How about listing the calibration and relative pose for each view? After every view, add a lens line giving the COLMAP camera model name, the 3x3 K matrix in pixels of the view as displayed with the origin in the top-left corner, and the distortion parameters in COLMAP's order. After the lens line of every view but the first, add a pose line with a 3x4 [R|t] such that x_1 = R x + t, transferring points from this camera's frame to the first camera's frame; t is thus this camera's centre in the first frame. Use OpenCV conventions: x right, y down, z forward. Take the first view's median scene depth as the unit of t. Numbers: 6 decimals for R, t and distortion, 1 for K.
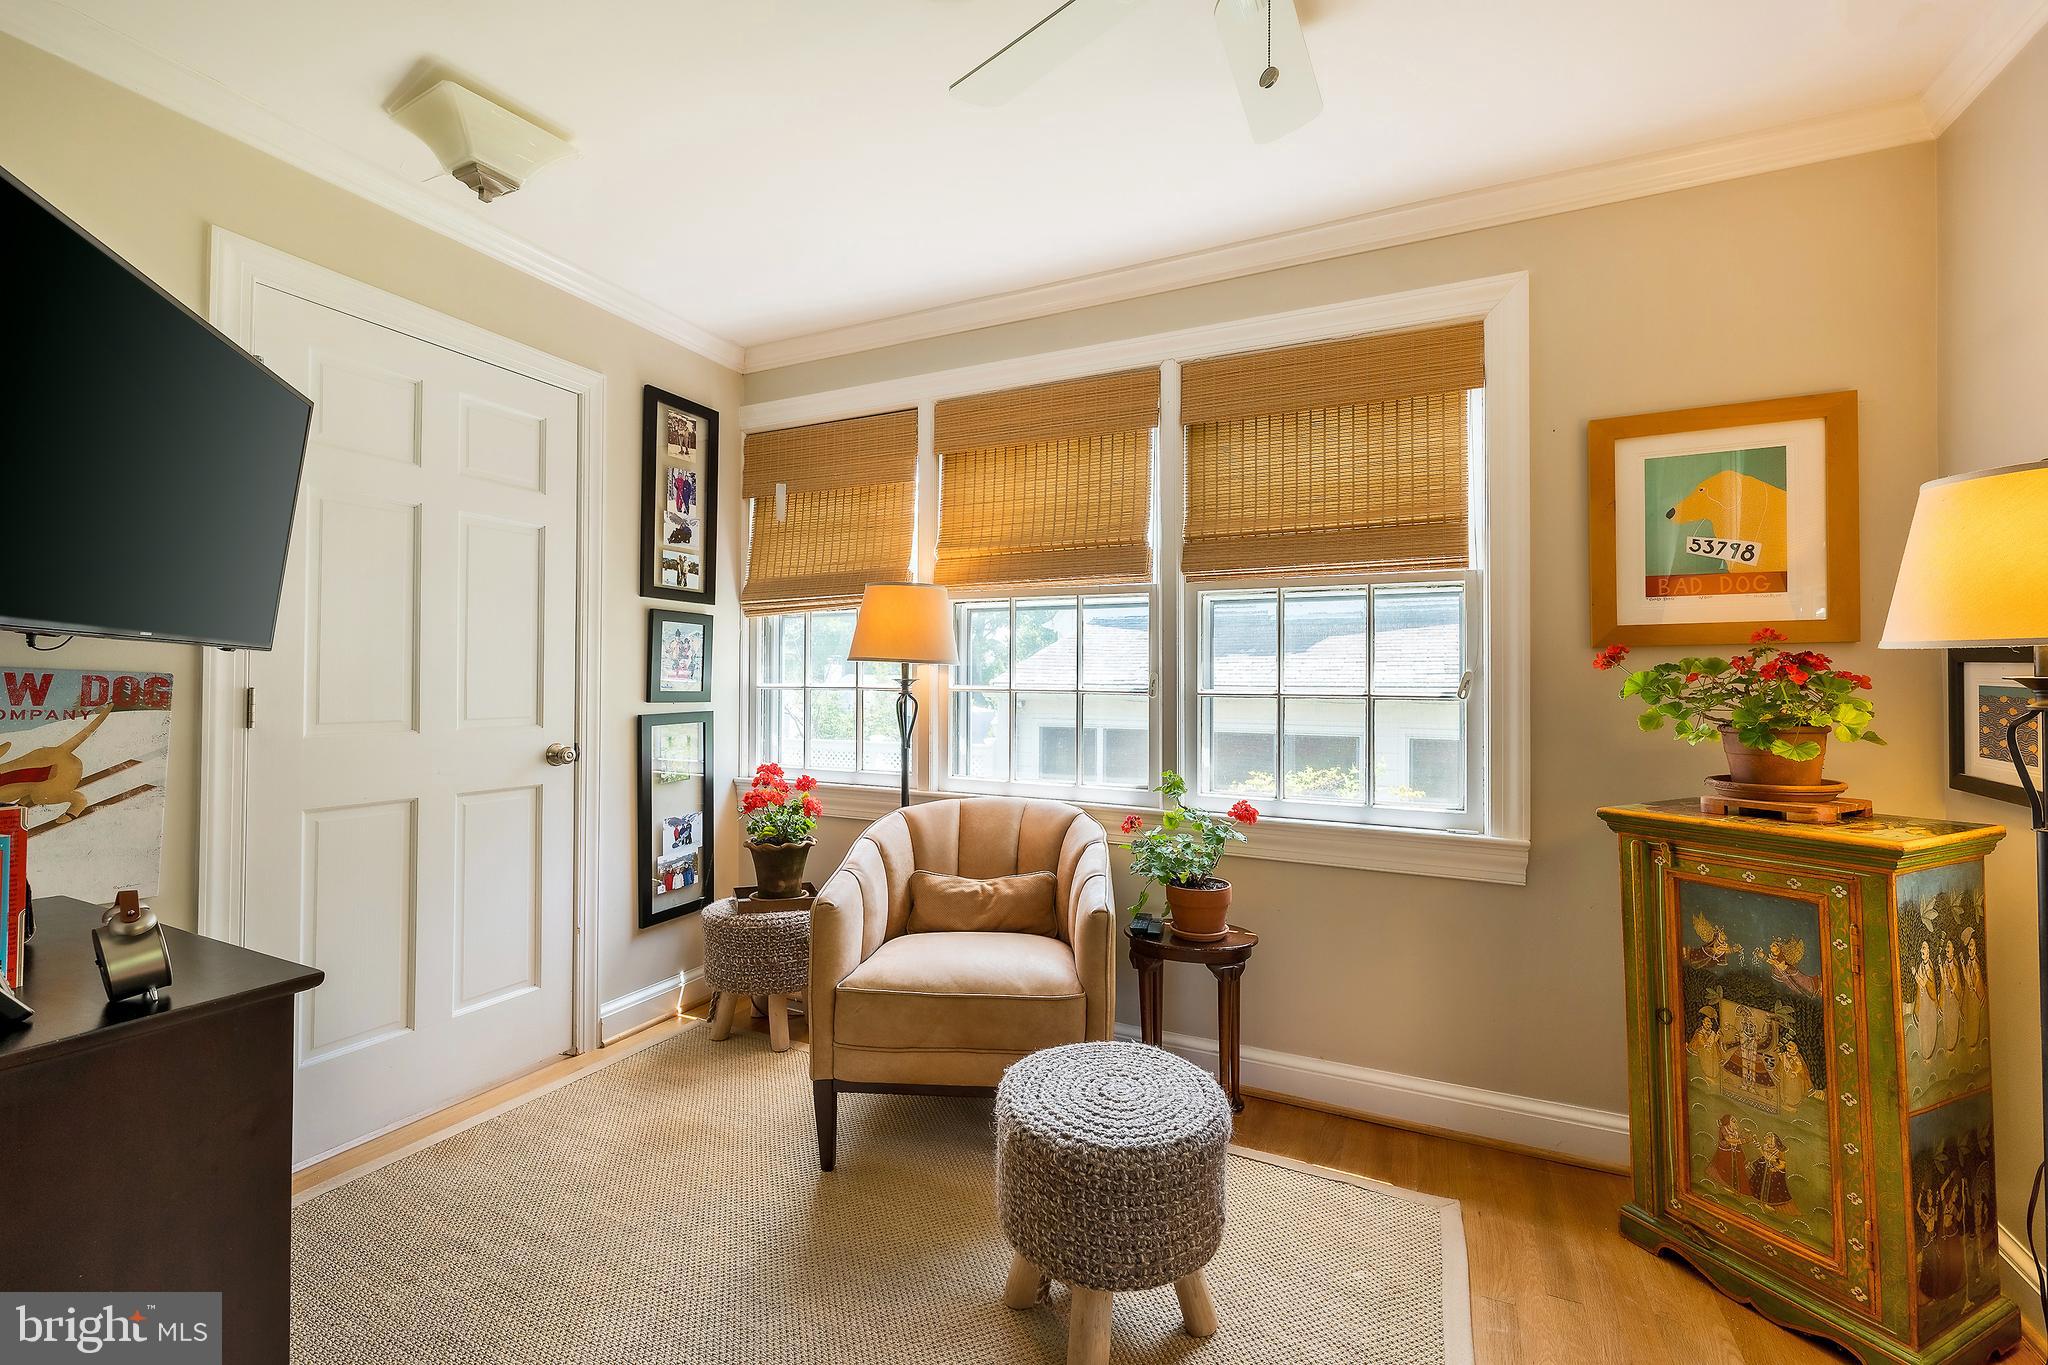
lens RADIAL K [[841.7, 0, 1020.8], [0, 841.7, 678.1], [0, 0, 1]] dist [0.000751, -0.001857]
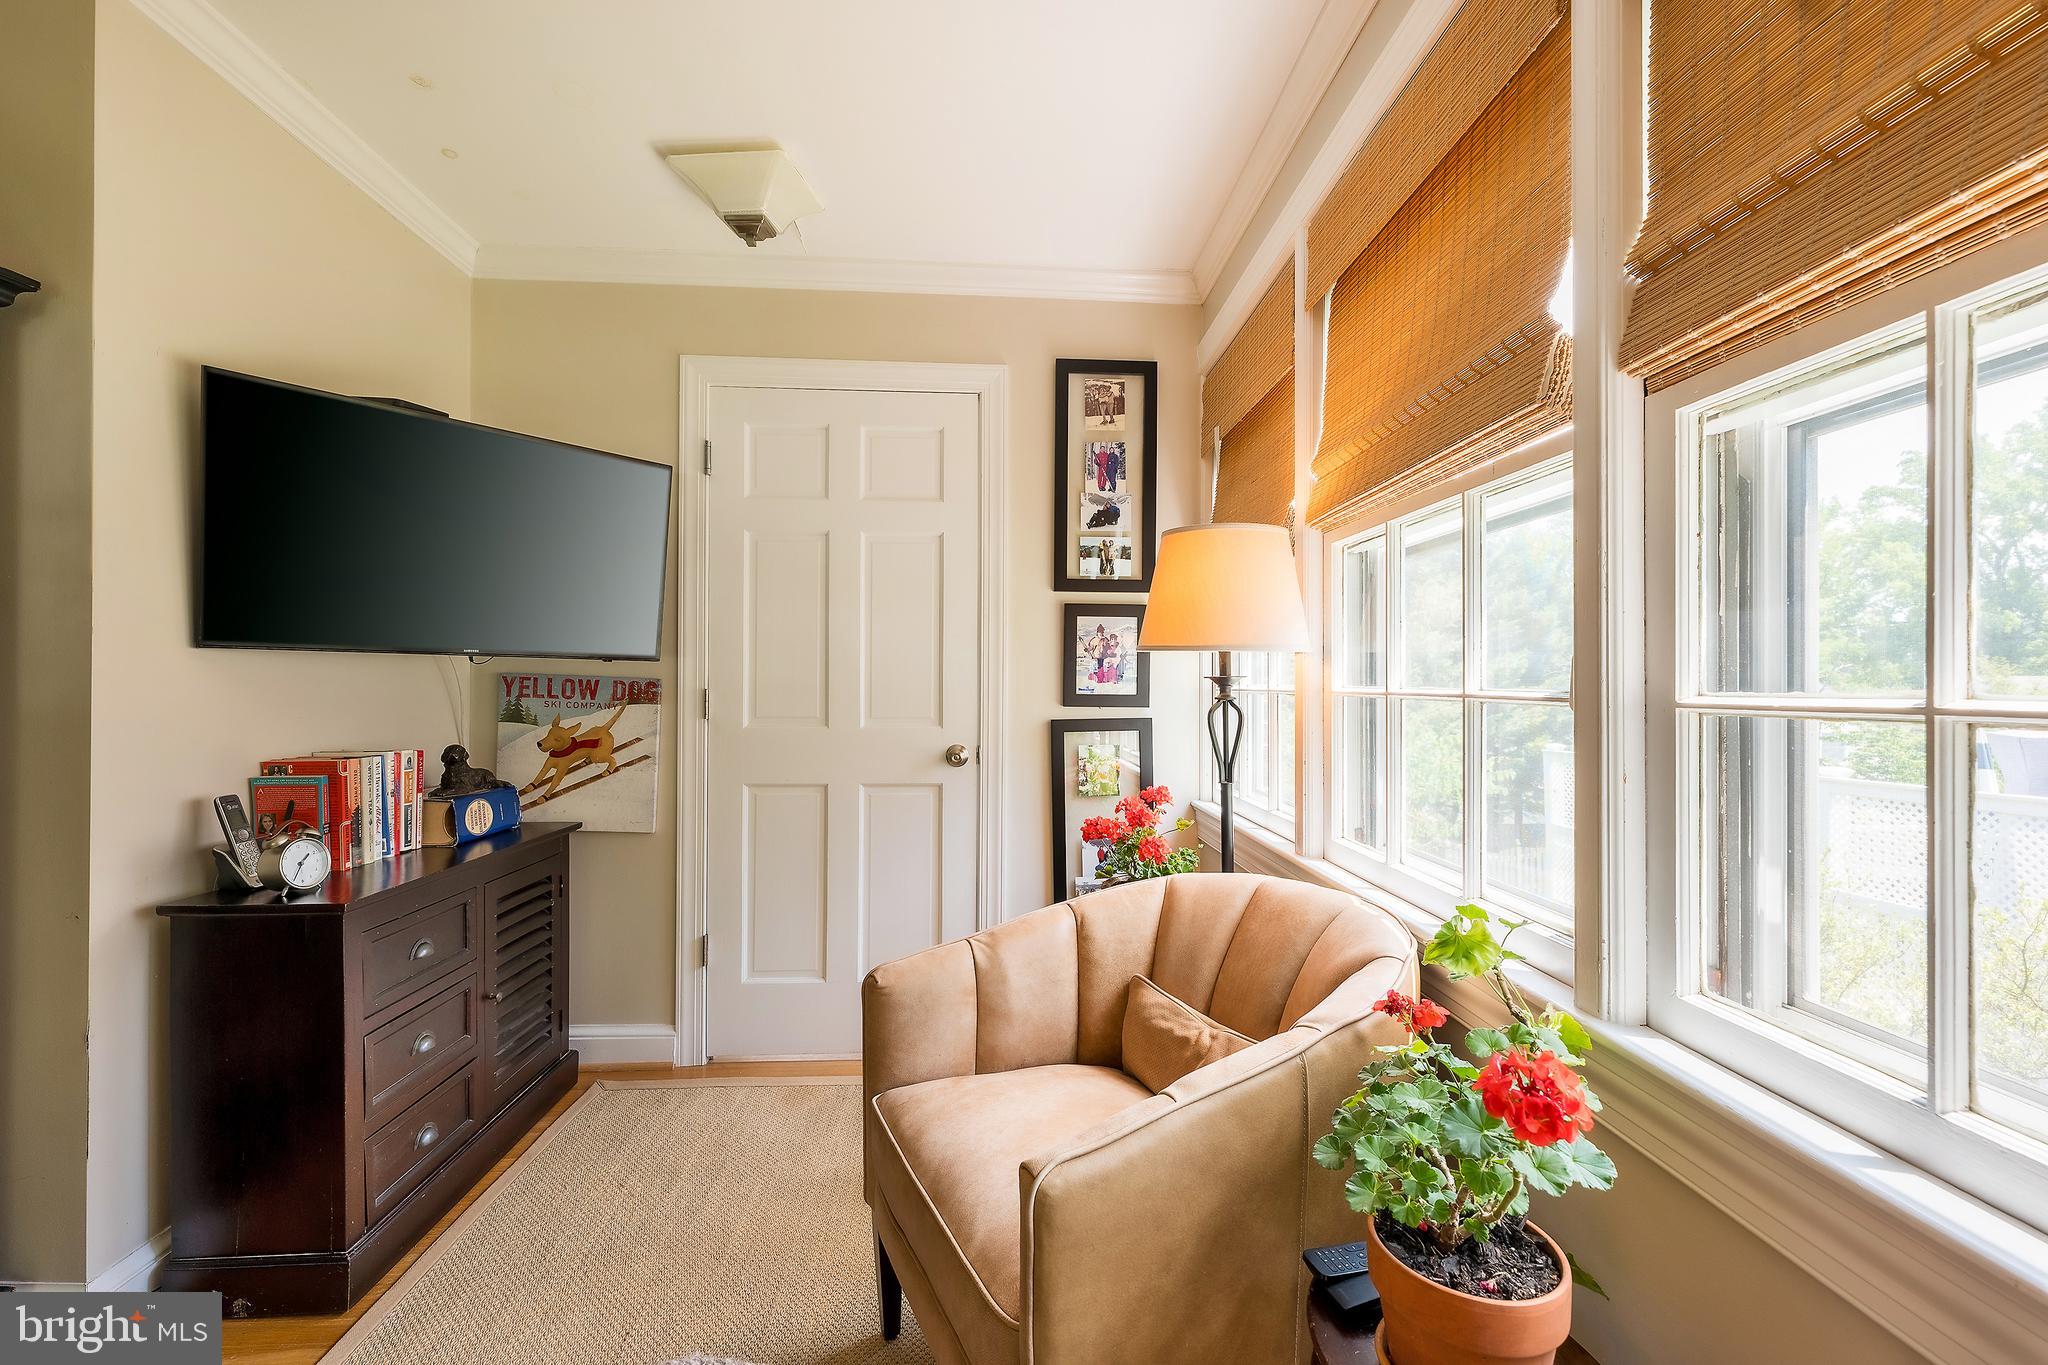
lens RADIAL K [[841.7, 0, 1028.8], [0, 841.7, 688.7], [0, 0, 1]] dist [0.000751, -0.001857]
pose [[0.497027, -0.000408, -0.867735, 0.366754], [0.006090, 0.999977, 0.003017, 0.007573], [0.867713, -0.006784, 0.497018, 0.565965]]
